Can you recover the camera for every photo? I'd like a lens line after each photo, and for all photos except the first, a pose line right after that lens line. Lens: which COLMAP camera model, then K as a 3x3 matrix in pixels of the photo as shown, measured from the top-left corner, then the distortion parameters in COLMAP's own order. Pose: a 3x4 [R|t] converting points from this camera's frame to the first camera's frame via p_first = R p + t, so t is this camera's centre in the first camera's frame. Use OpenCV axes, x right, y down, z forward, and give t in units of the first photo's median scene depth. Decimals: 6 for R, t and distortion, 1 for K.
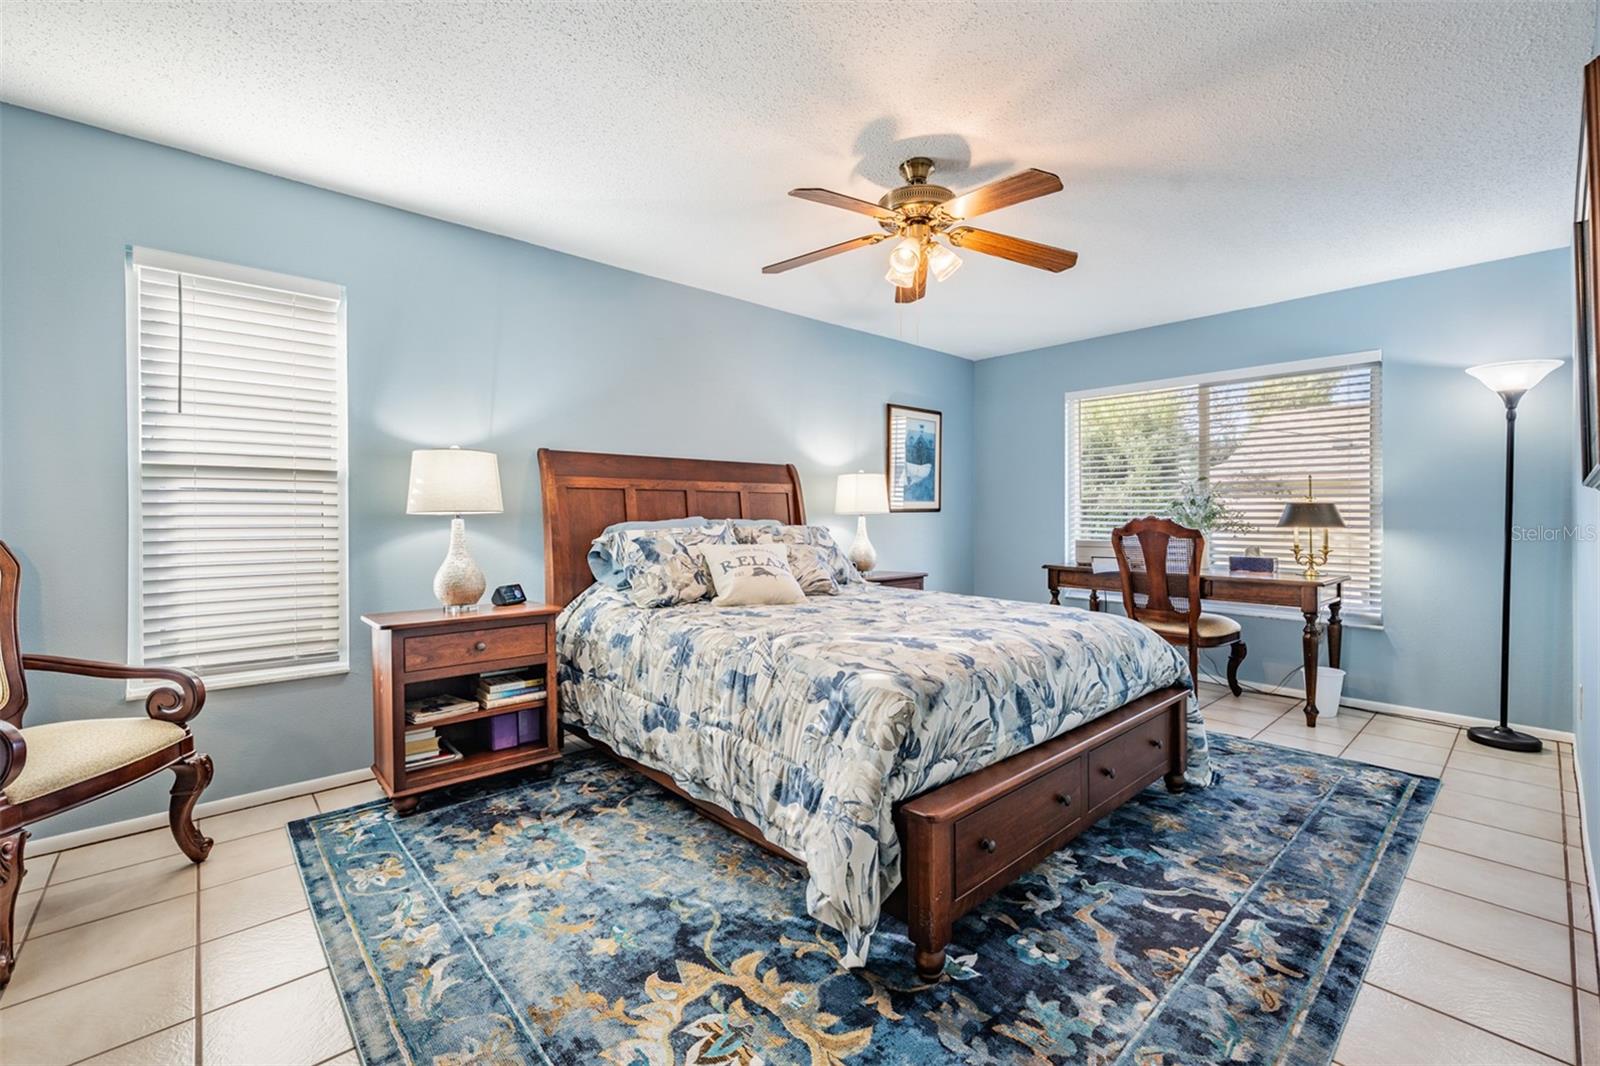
lens RADIAL K [[673.5, 0, 823.6], [0, 673.5, 525.6], [0, 0, 1]] dist [0.001366, -0.000139]
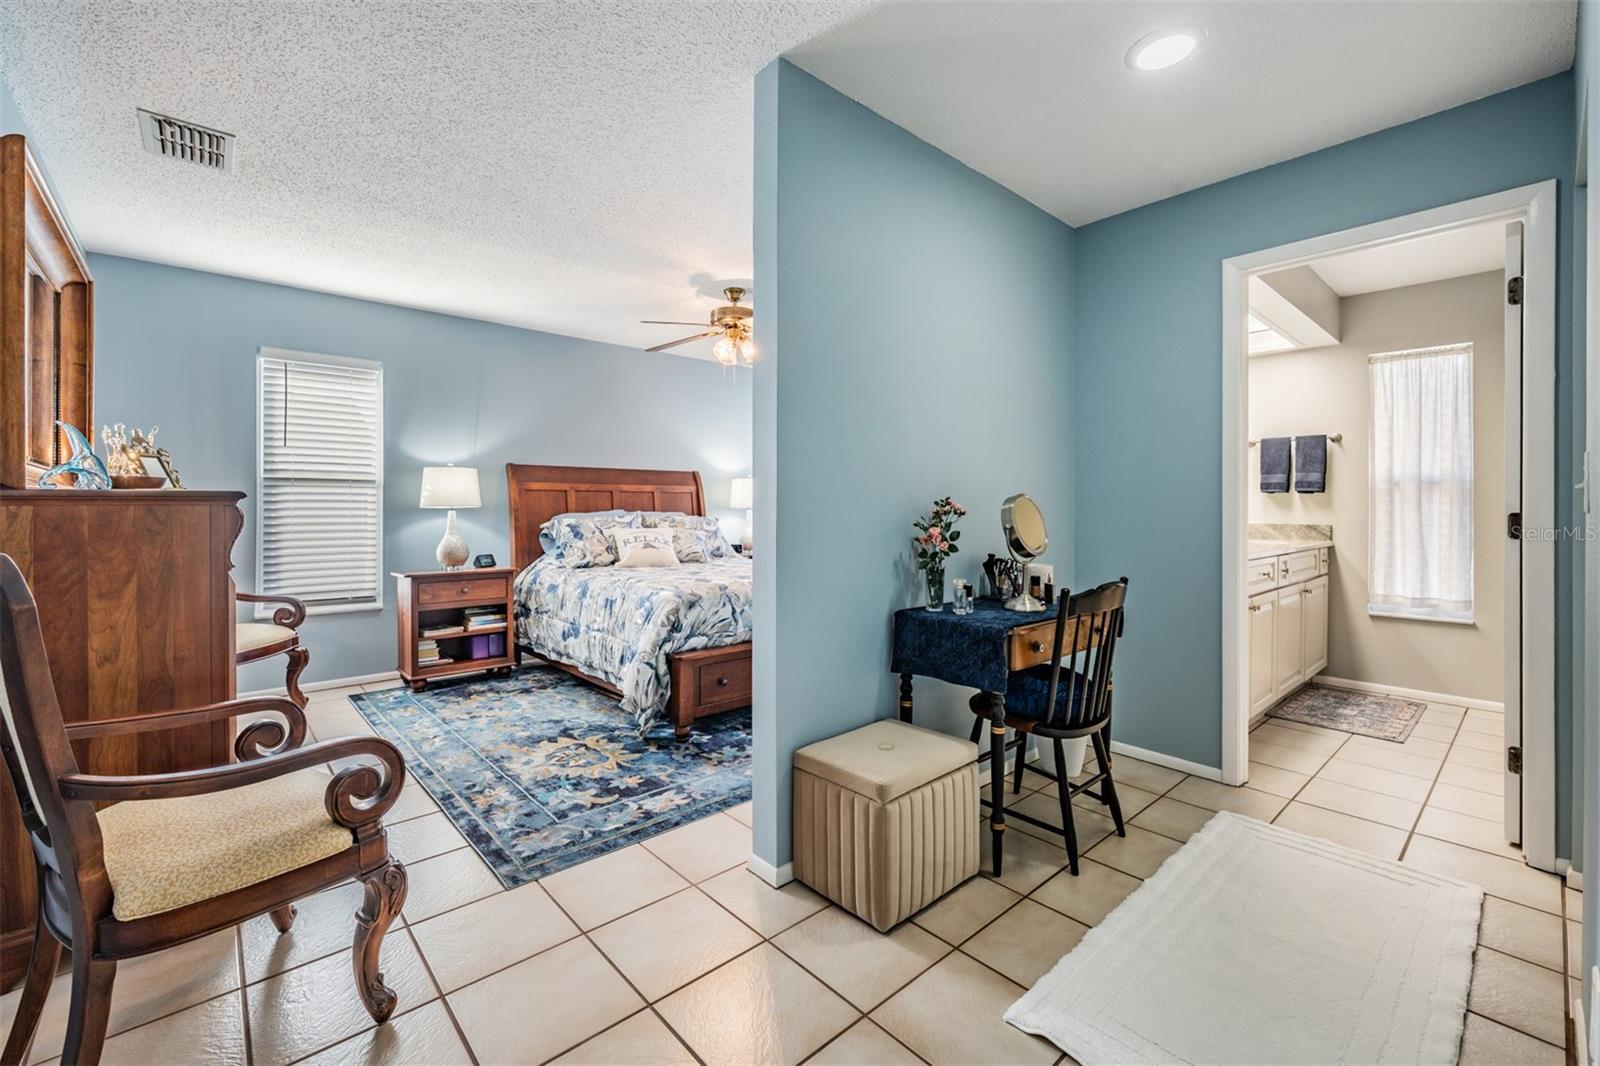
lens RADIAL K [[666.1, 0, 793.2], [0, 666.1, 510.8], [0, 0, 1]] dist [0.000581, 0.000172]
pose [[0.999506, 0.000126, -0.031419, 0.324861], [-0.000577, 0.999897, -0.014334, 0.012657], [0.031414, 0.014345, 0.999404, -0.568136]]
